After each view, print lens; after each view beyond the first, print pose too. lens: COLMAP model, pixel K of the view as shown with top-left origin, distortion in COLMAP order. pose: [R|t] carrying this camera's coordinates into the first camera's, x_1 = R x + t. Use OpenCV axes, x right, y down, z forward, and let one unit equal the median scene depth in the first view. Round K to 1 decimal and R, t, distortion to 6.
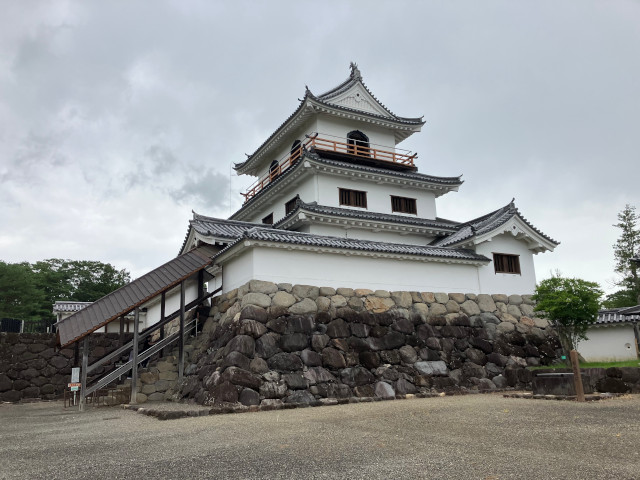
lens RADIAL K [[524.0, 0, 314.9], [0, 524.0, 241.8], [0, 0, 1]] dist [0.029871, -0.016598]
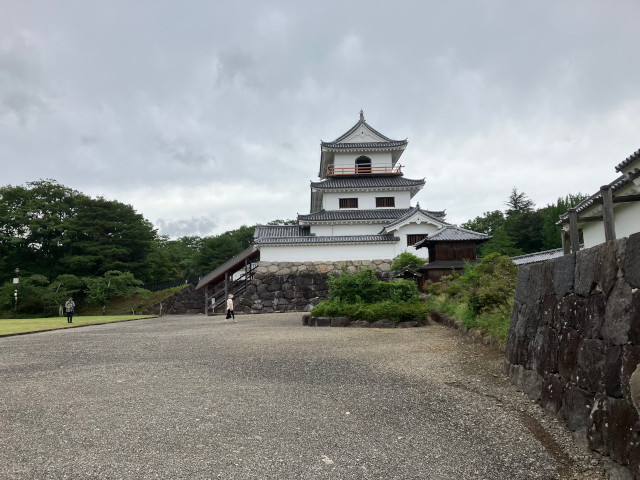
lens RADIAL K [[524.0, 0, 316.1], [0, 524.0, 245.3], [0, 0, 1]] dist [0.029871, -0.016598]
pose [[0.888670, -0.043560, -0.456474, 0.874549], [0.104472, 0.988531, 0.109054, -0.167633], [0.446488, -0.144602, 0.883028, -0.691717]]
